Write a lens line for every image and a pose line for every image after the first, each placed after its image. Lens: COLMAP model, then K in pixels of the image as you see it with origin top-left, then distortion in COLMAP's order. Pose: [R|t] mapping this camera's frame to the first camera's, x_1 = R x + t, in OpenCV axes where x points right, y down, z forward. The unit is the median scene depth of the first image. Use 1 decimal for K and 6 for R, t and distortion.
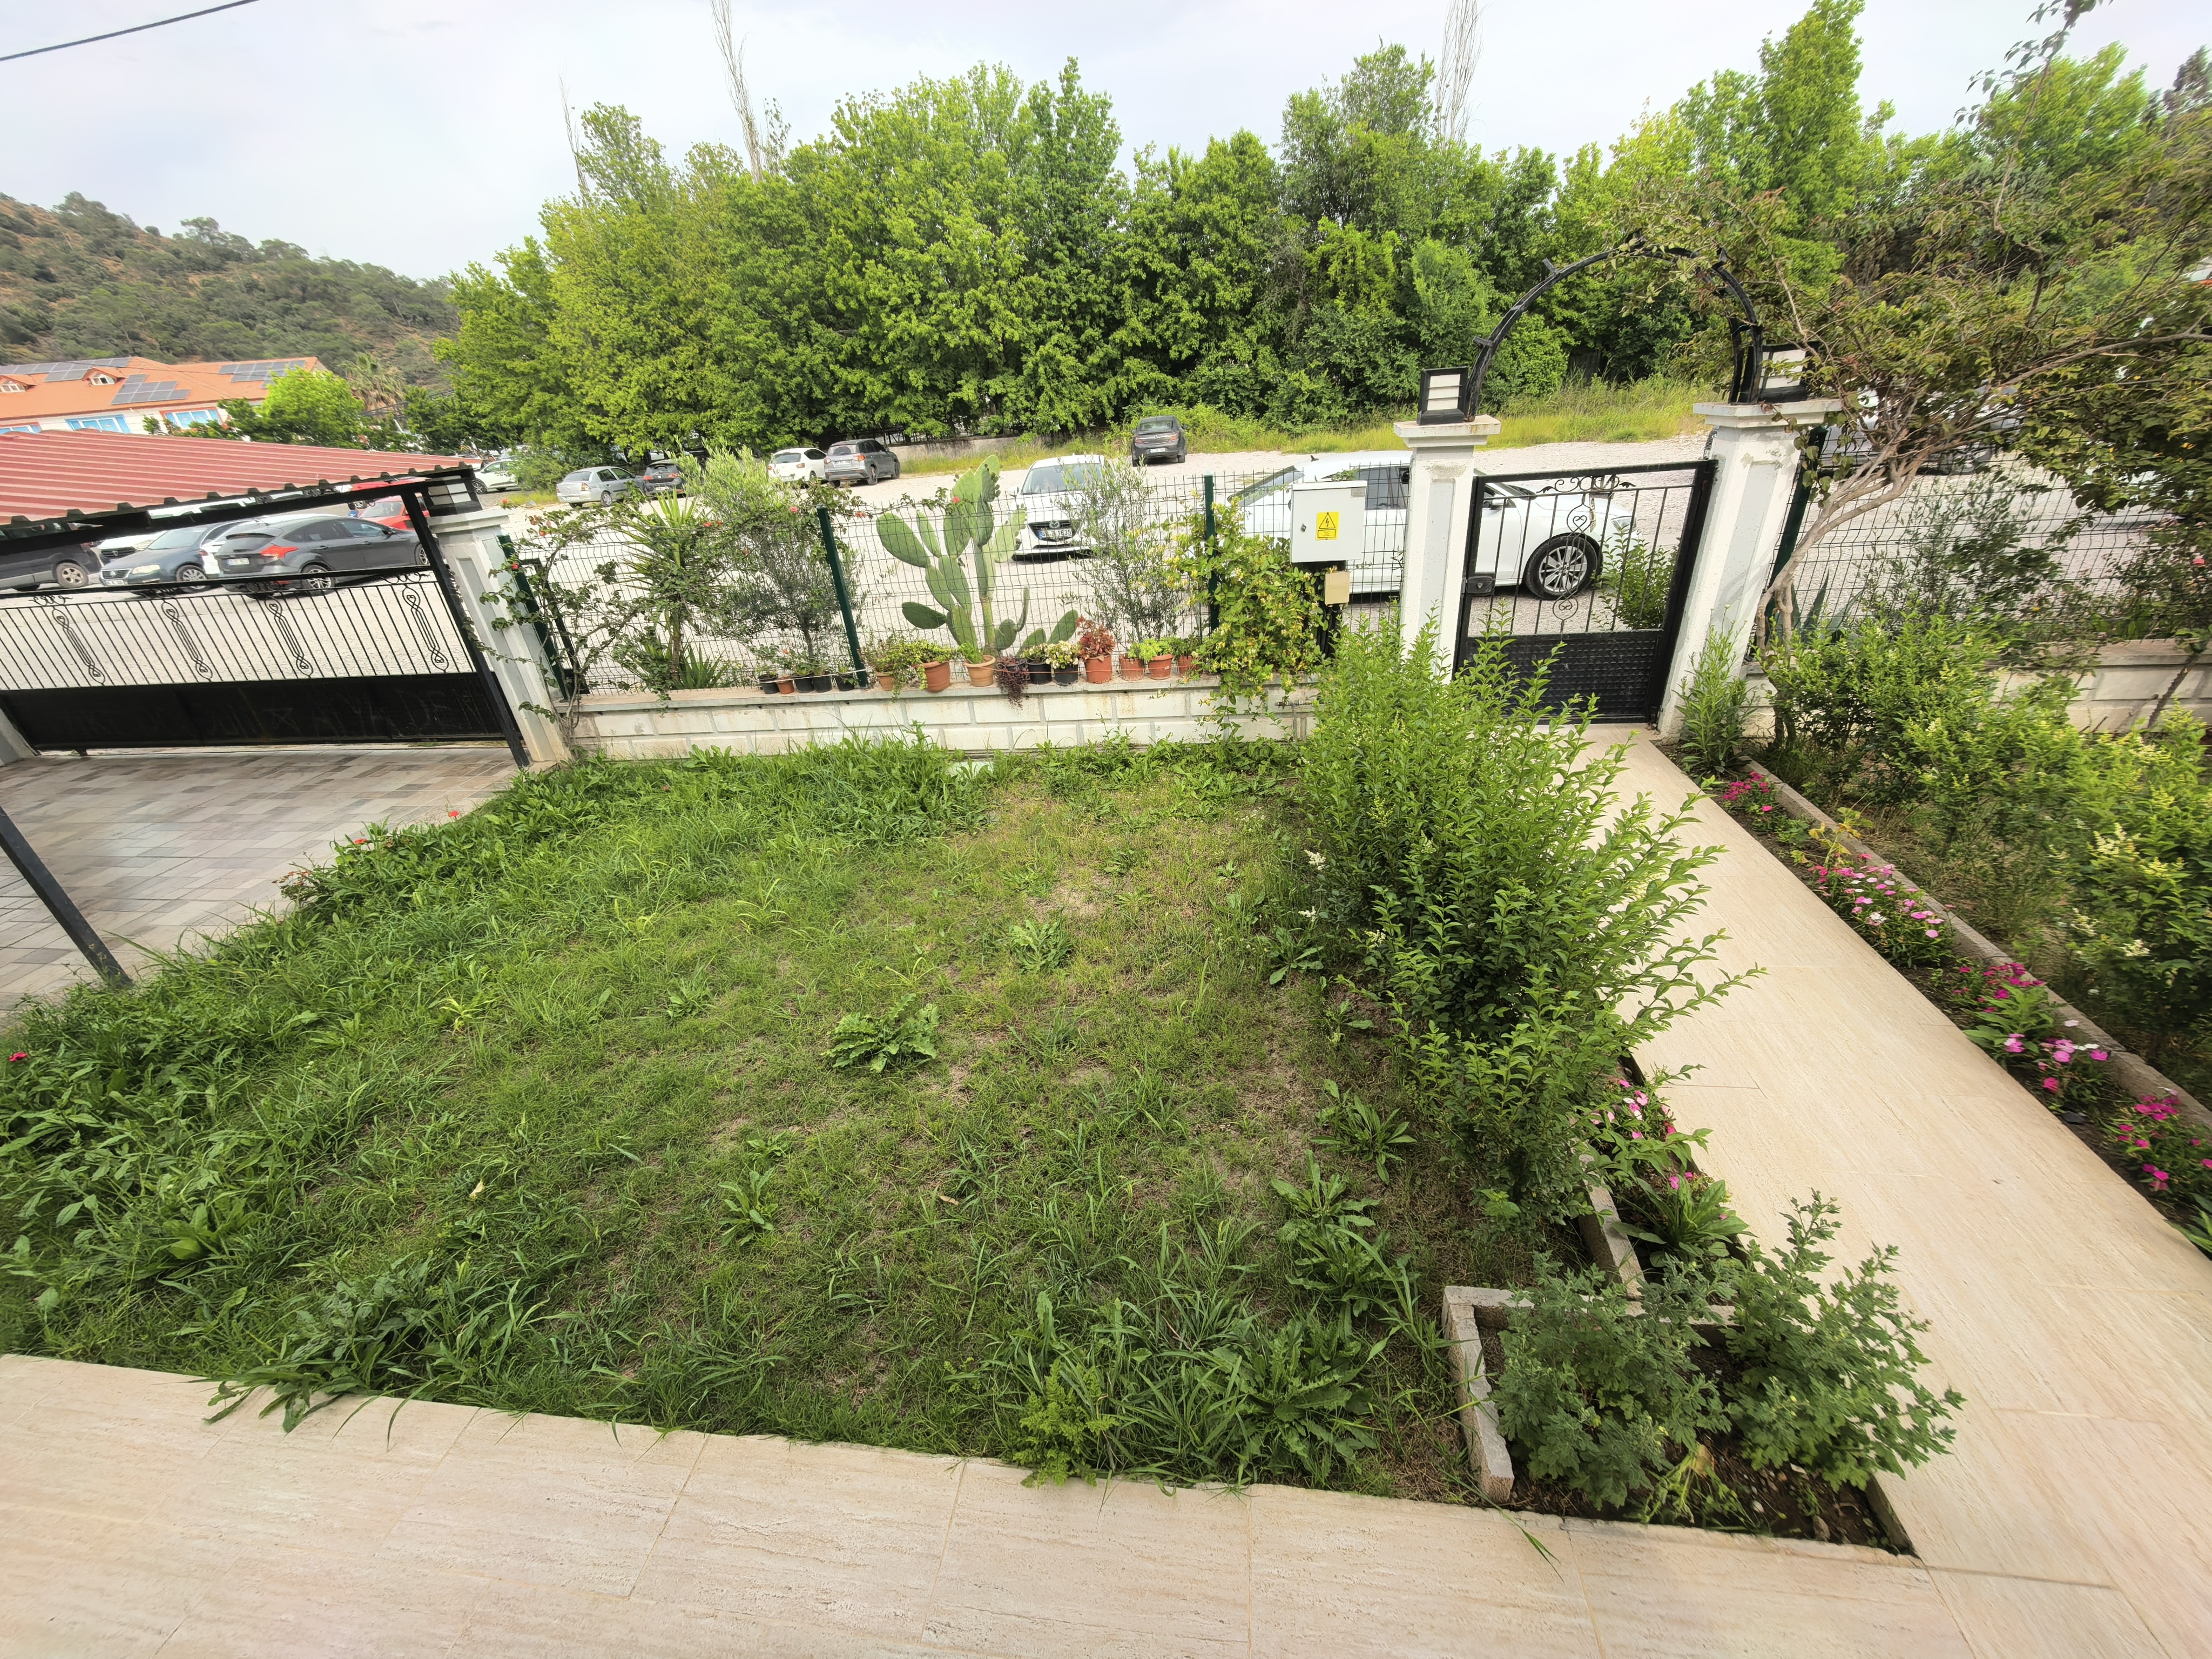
lens RADIAL K [[862.4, 0, 1108.2], [0, 862.4, 825.8], [0, 0, 1]] dist [0.007693, -0.004398]
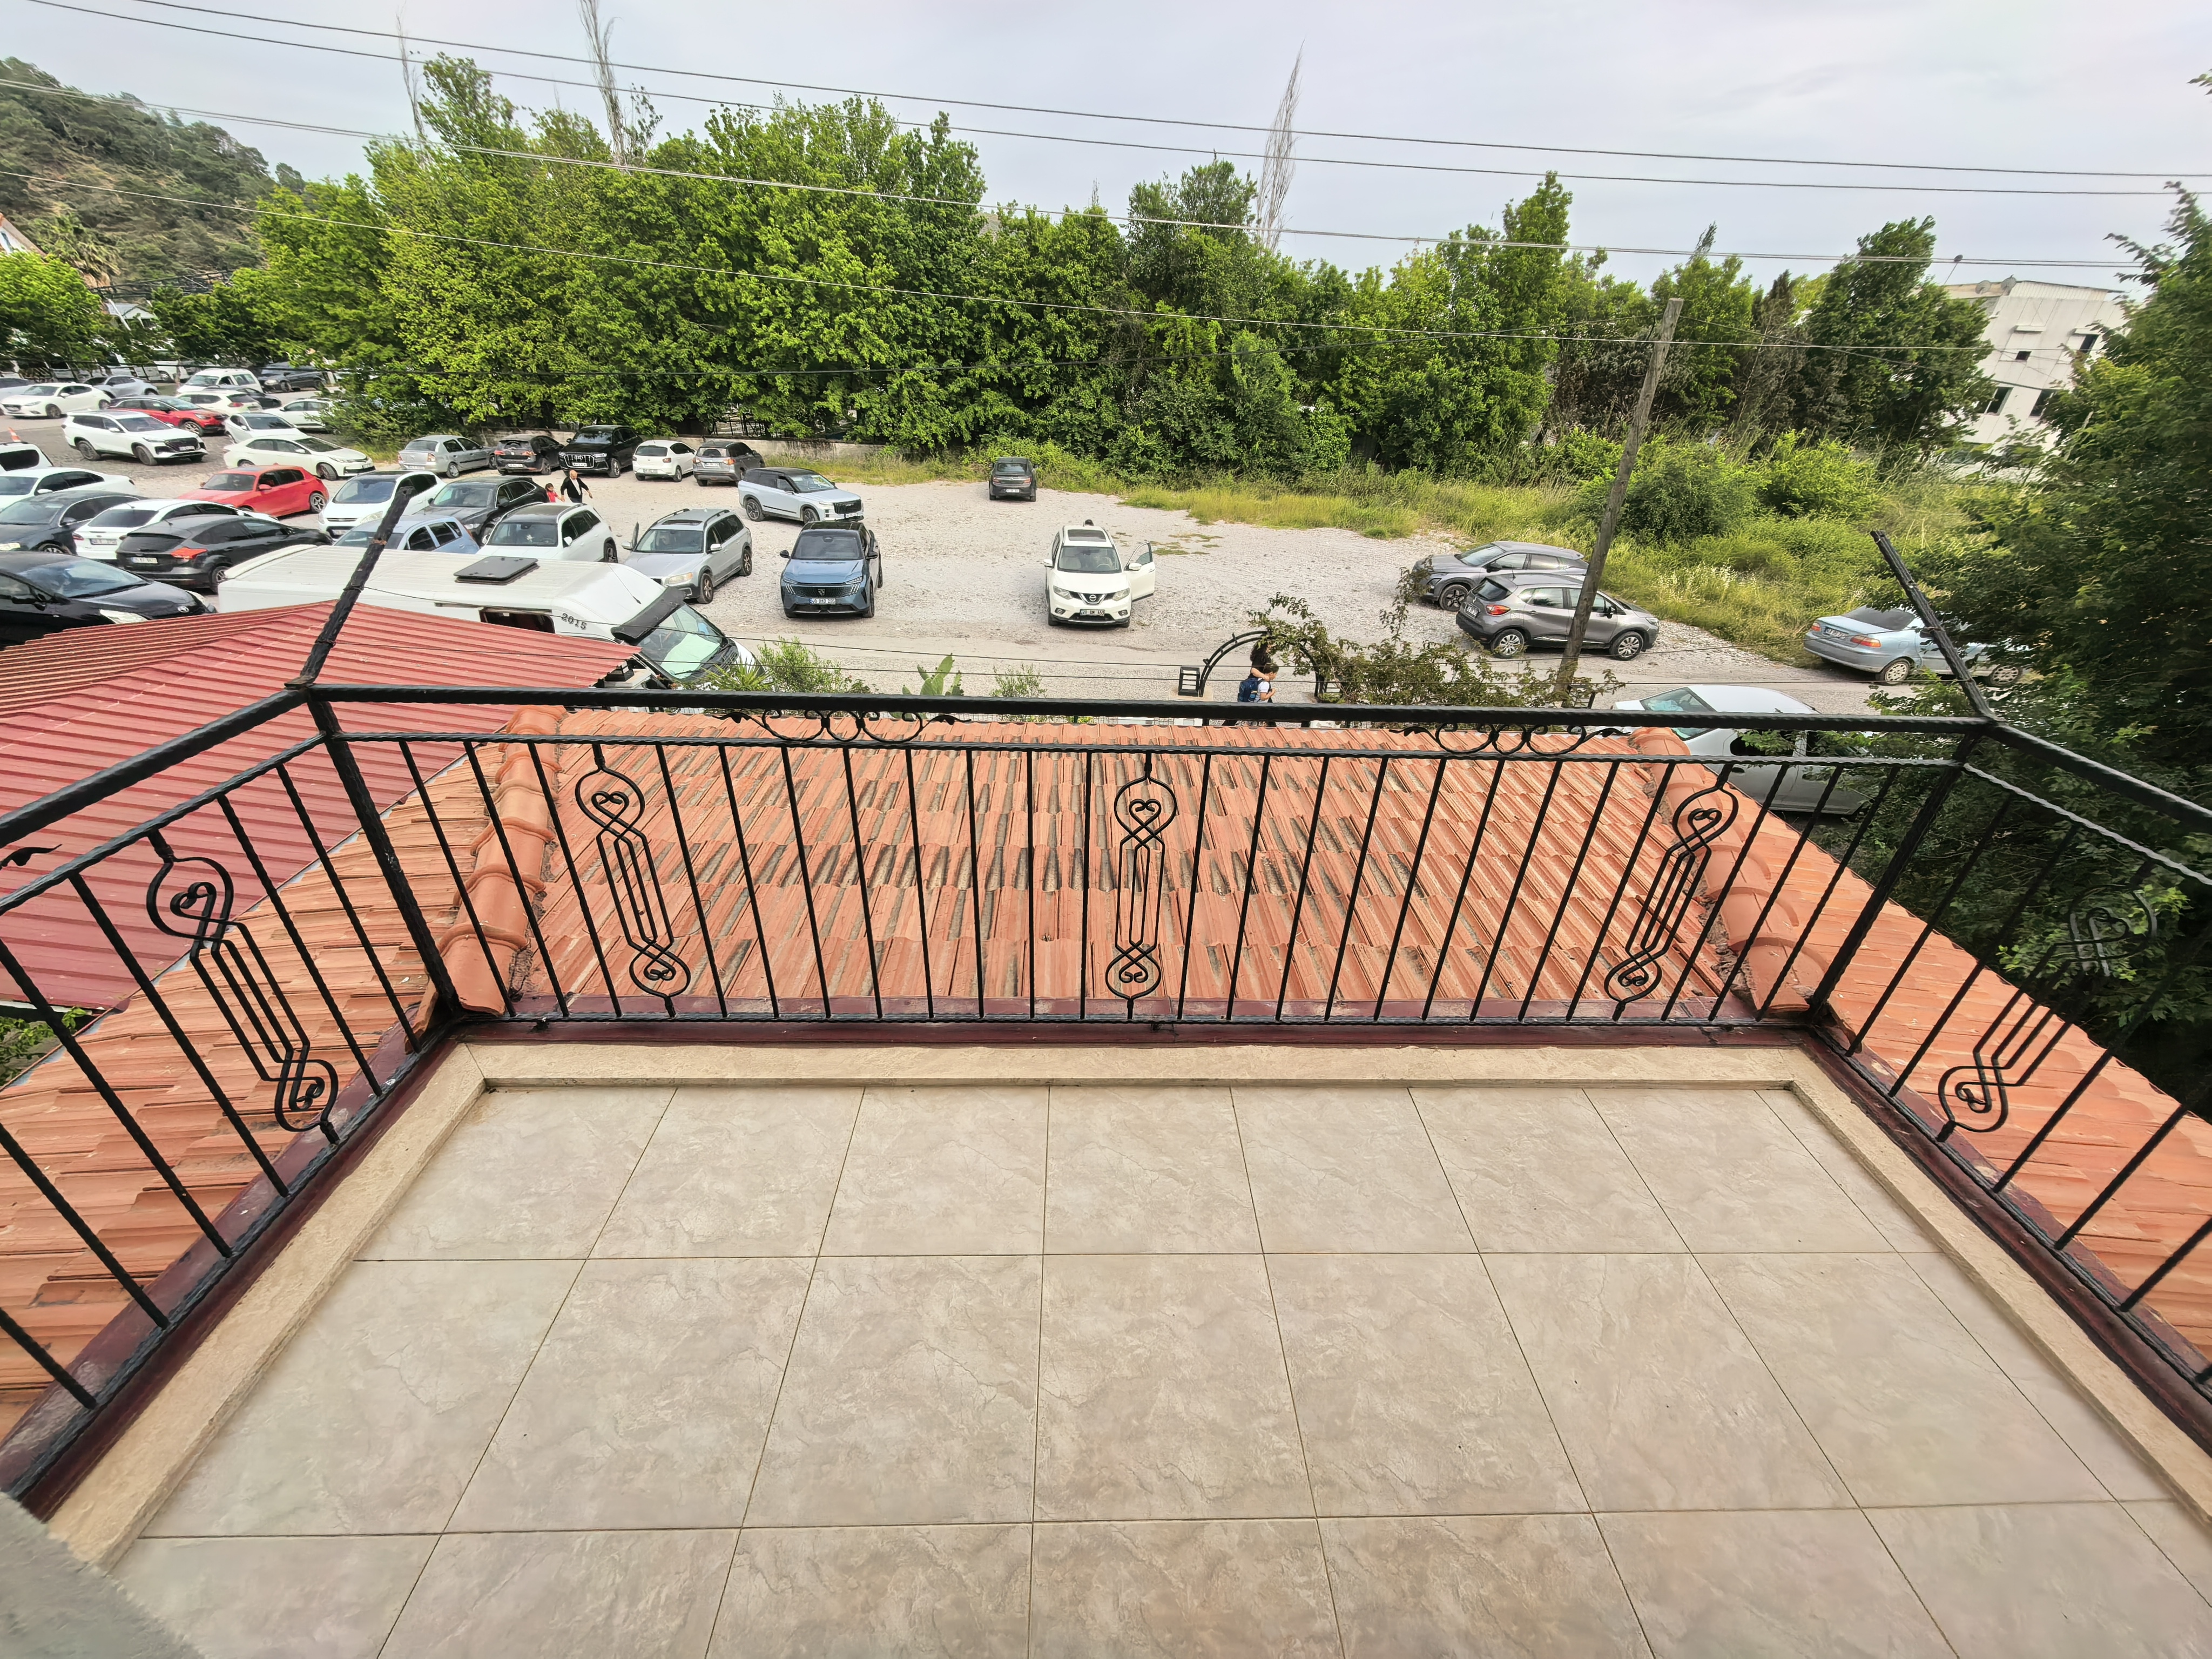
lens RADIAL K [[862.4, 0, 1107.7], [0, 862.4, 829.2], [0, 0, 1]] dist [0.007693, -0.004398]
pose [[0.979250, 0.025540, 0.201042, -0.033743], [-0.034516, 0.998552, 0.041269, -0.033652], [-0.199697, -0.047352, 0.978713, -0.146032]]
